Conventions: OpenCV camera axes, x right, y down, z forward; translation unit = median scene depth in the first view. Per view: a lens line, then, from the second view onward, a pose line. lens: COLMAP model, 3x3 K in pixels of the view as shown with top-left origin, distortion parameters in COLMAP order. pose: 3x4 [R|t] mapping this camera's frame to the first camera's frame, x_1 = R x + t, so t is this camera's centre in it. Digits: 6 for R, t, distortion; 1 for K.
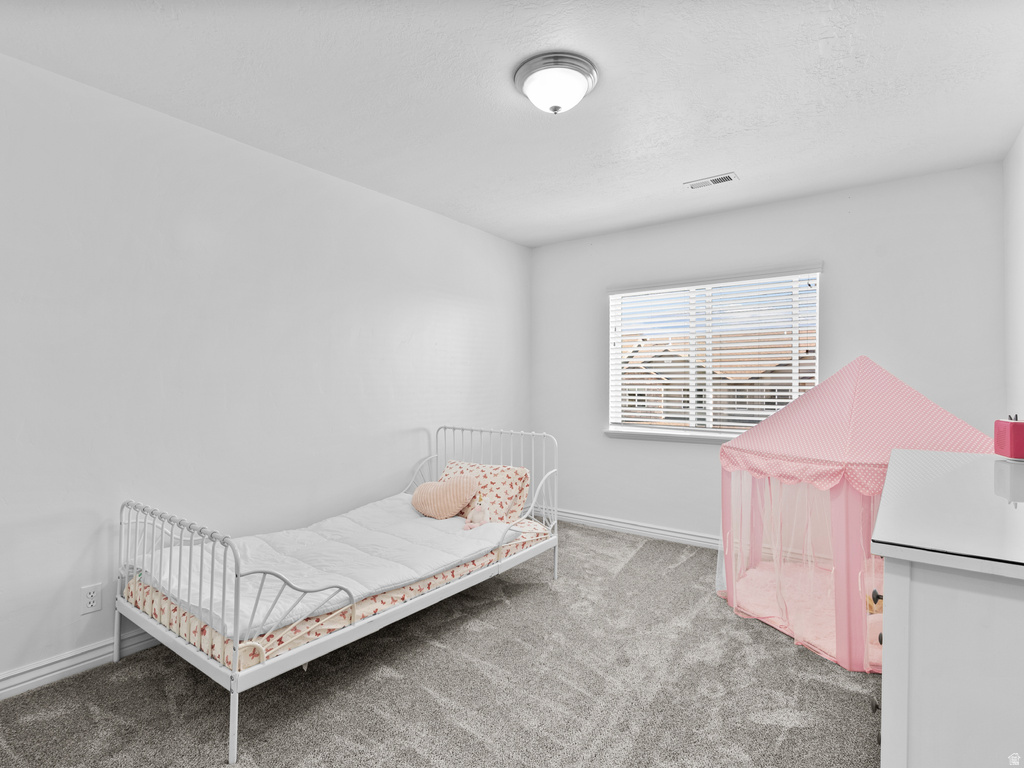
lens RADIAL K [[523.6, 0, 512.0], [0, 523.6, 384.0], [0, 0, 1]] dist [-0.004170, 0.001761]
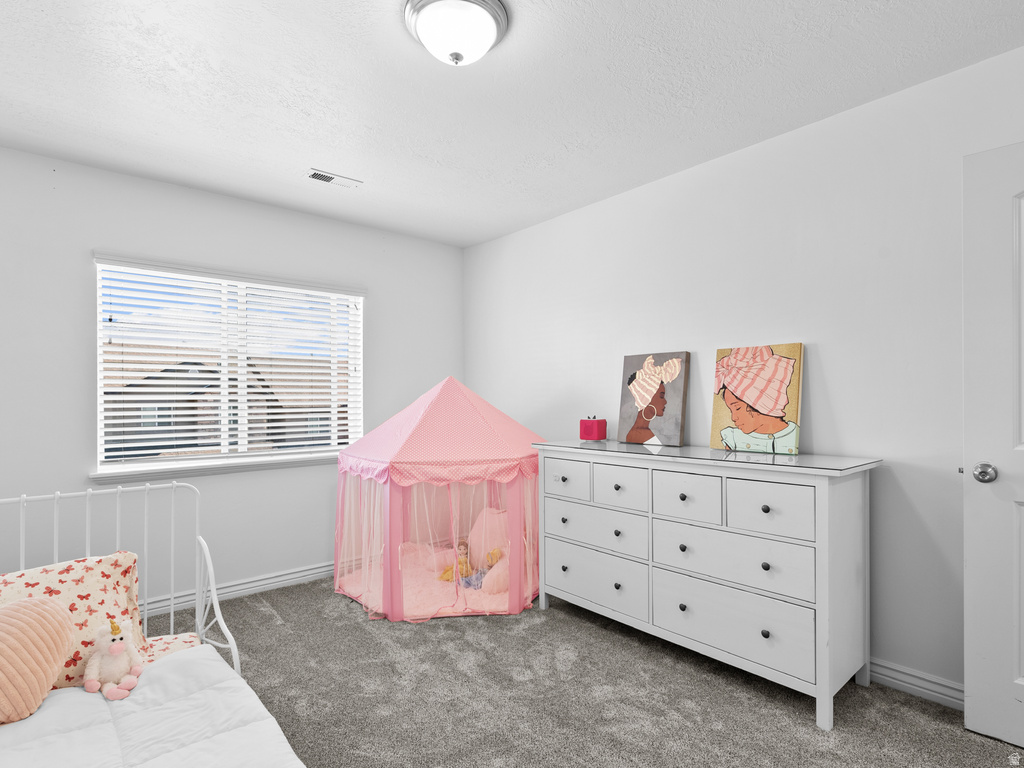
lens RADIAL K [[526.4, 0, 512.6], [0, 526.4, 404.5], [0, 0, 1]] dist [-0.022874, 0.000068]
pose [[0.204133, -0.011778, 0.978872, -0.424372], [0.006179, 0.999923, 0.010743, 0.000616], [-0.978924, 0.003855, 0.204190, 0.476728]]
